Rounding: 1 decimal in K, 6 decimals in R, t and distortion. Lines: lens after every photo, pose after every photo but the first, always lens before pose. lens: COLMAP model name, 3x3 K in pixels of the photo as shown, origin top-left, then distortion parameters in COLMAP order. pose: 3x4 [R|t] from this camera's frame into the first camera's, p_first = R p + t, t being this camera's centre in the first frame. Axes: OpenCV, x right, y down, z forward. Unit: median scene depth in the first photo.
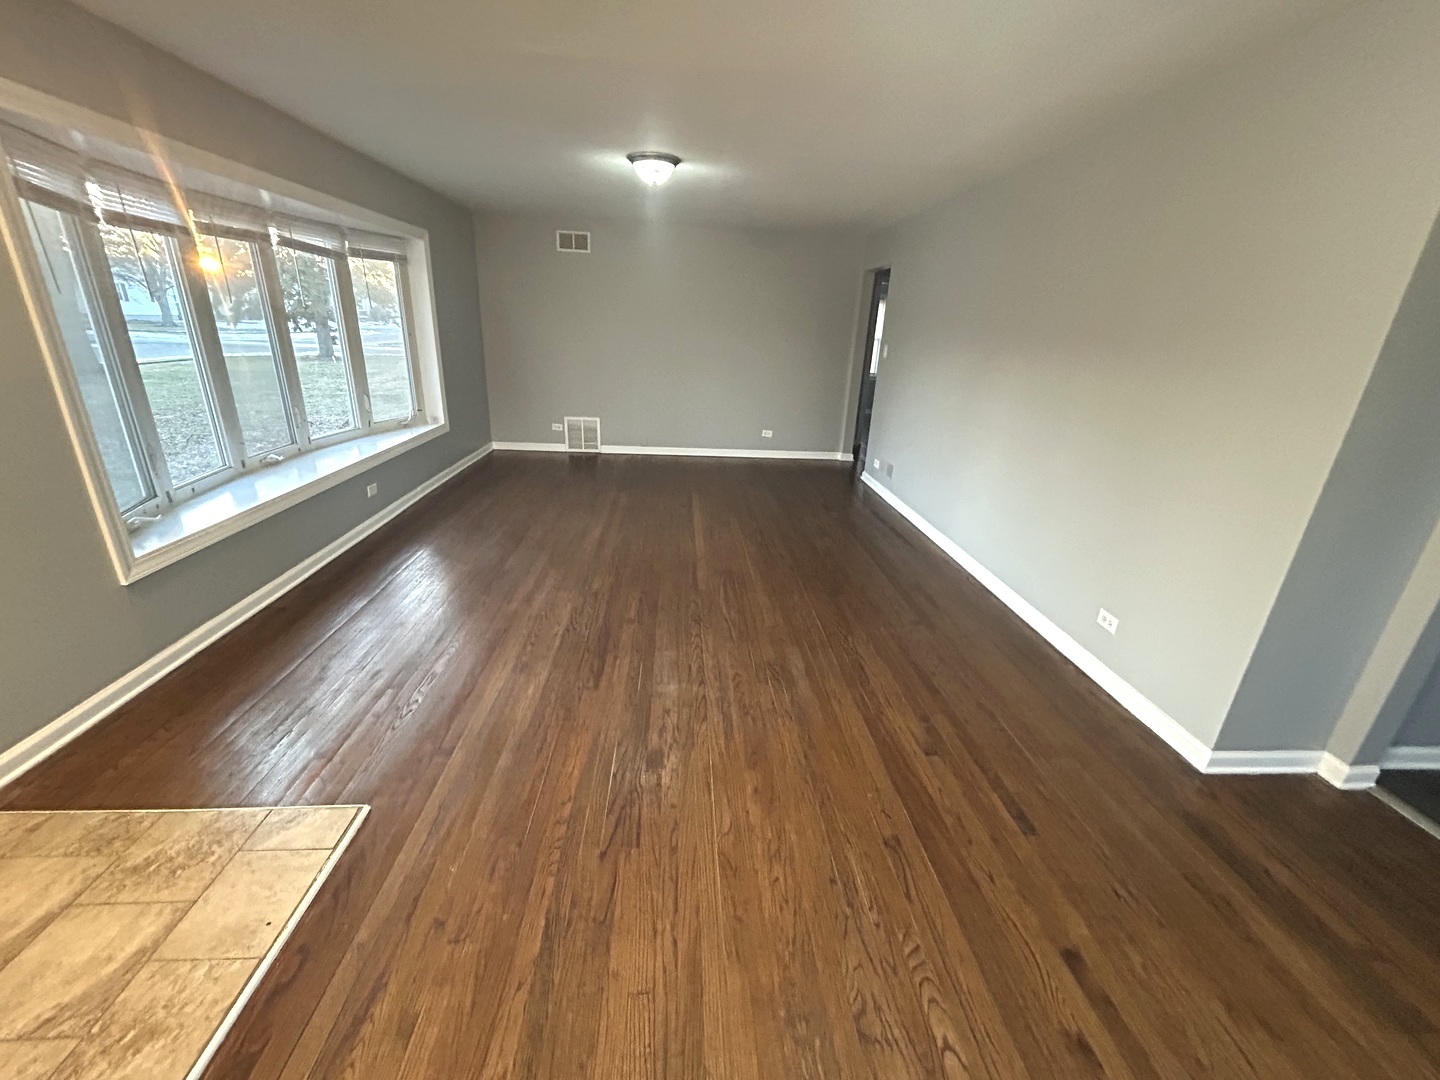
lens RADIAL K [[582.0, 0, 722.4], [0, 582.0, 543.2], [0, 0, 1]] dist [0.001865, 0.000175]
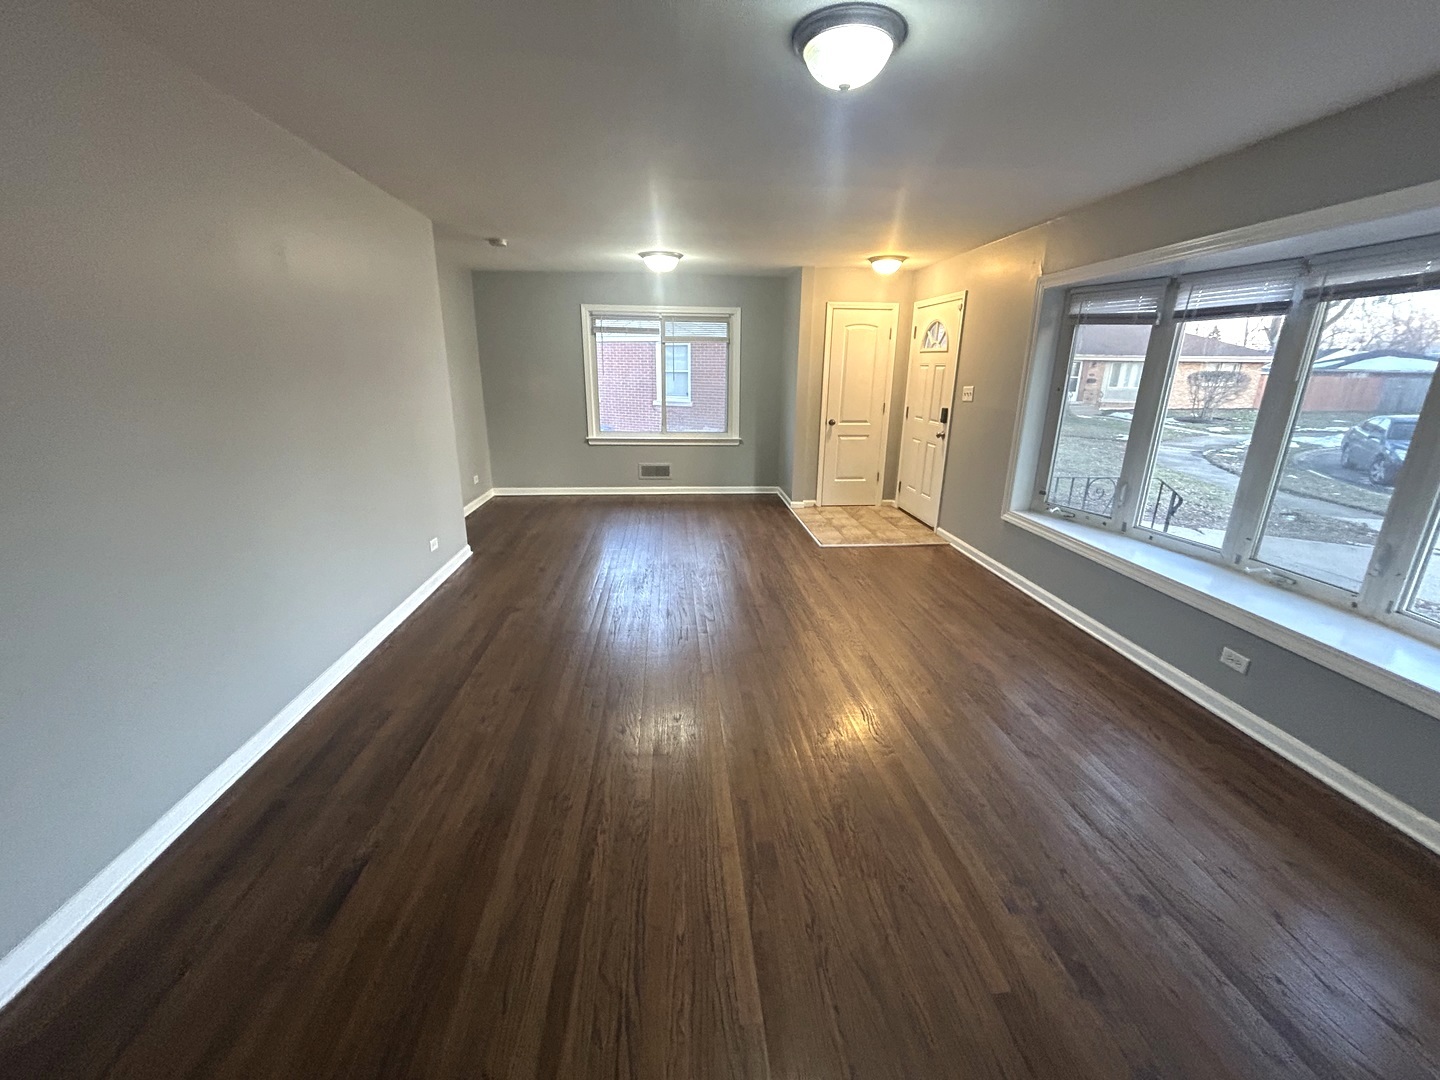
lens RADIAL K [[582.0, 0, 722.4], [0, 582.0, 536.3], [0, 0, 1]] dist [0.001865, 0.000175]
pose [[-0.998085, -0.047793, -0.039275, -0.020742], [-0.061811, 0.795886, 0.602283, -0.705697], [0.002474, 0.603557, -0.797316, 1.847368]]
